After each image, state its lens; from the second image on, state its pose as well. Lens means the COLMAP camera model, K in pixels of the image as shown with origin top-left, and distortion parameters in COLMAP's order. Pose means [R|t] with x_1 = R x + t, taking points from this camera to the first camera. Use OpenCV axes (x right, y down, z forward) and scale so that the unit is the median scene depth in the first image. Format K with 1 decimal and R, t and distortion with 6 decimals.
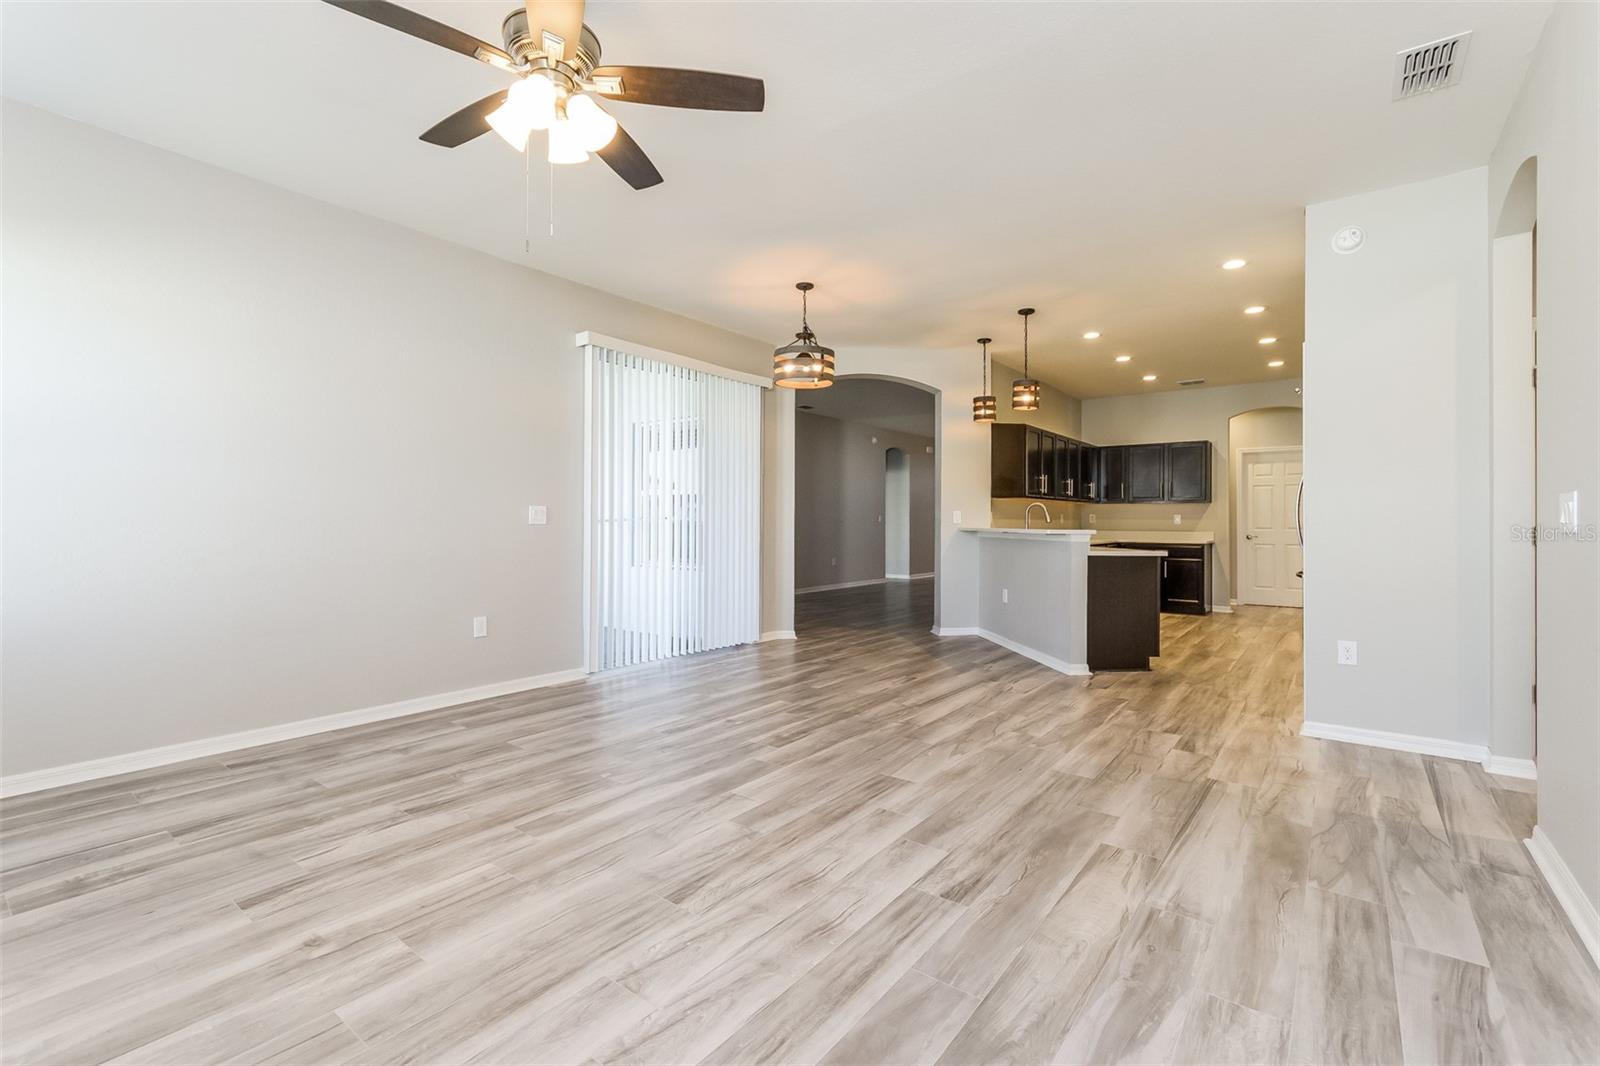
lens RADIAL K [[711.8, 0, 804.8], [0, 711.8, 517.1], [0, 0, 1]] dist [-0.000025, 0.000358]
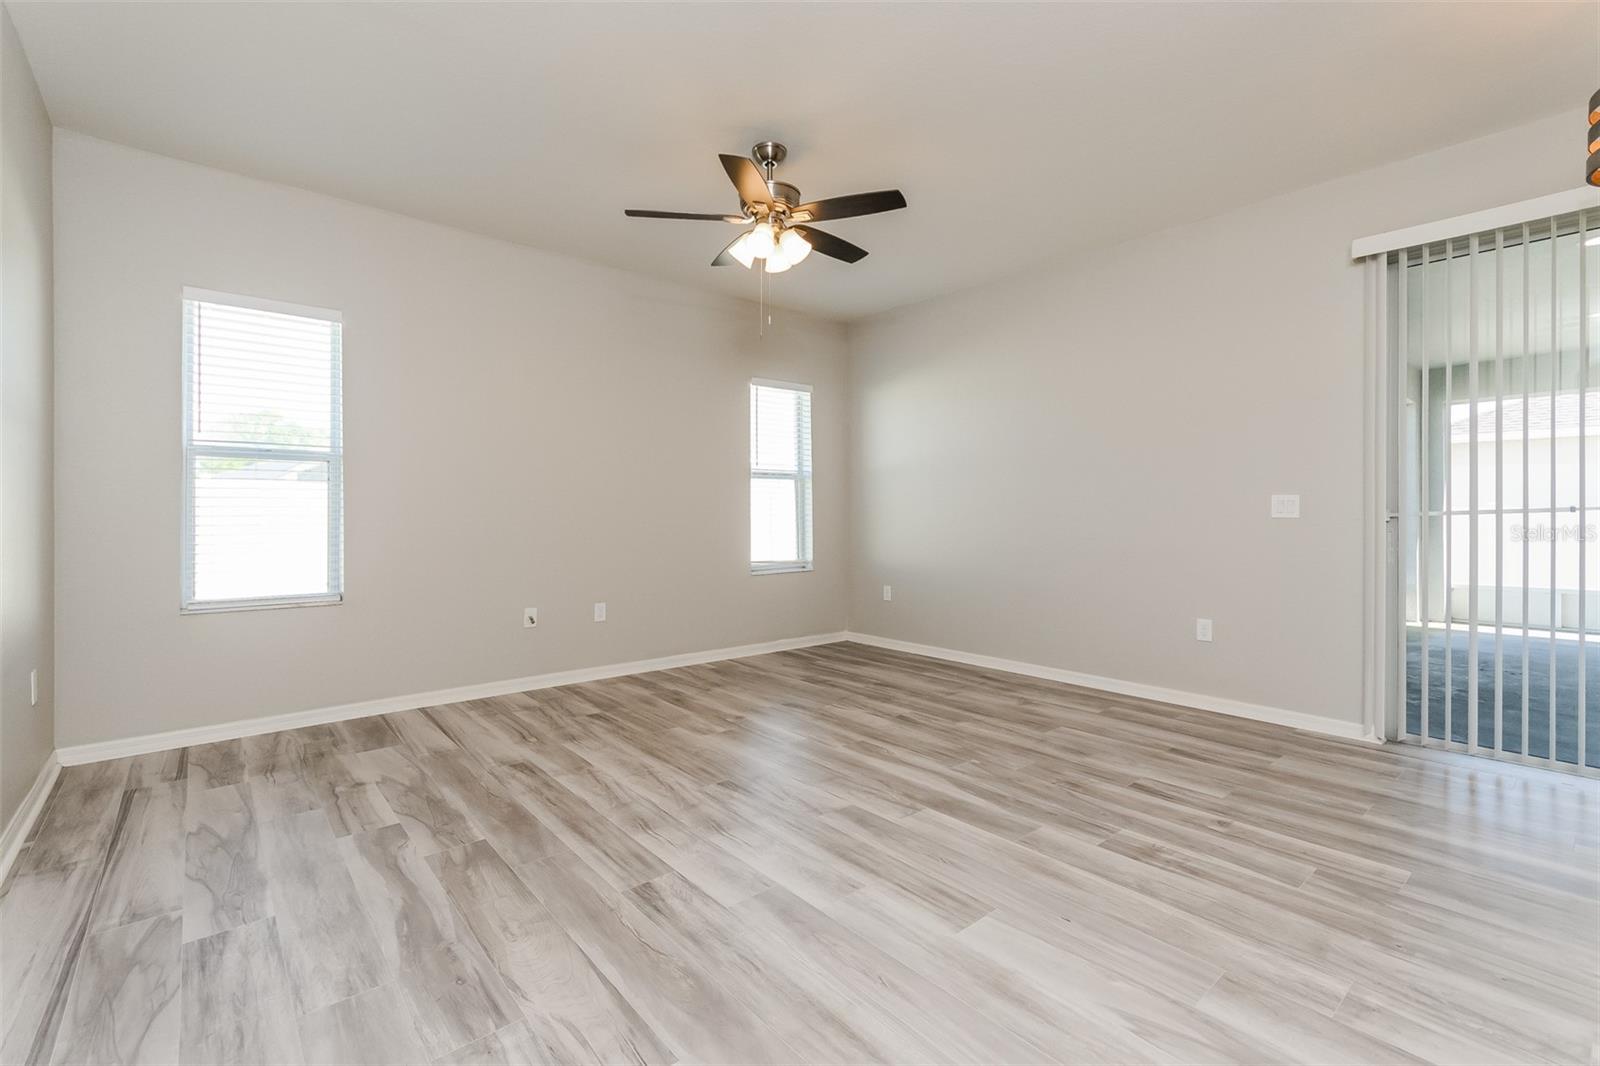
lens RADIAL K [[711.8, 0, 804.8], [0, 711.8, 517.1], [0, 0, 1]] dist [-0.000025, 0.000358]
pose [[-0.216797, 0.000191, -0.976217, 0.935881], [0.002911, 0.999996, -0.000450, 0.013585], [0.976212, -0.002939, -0.216796, 1.193327]]
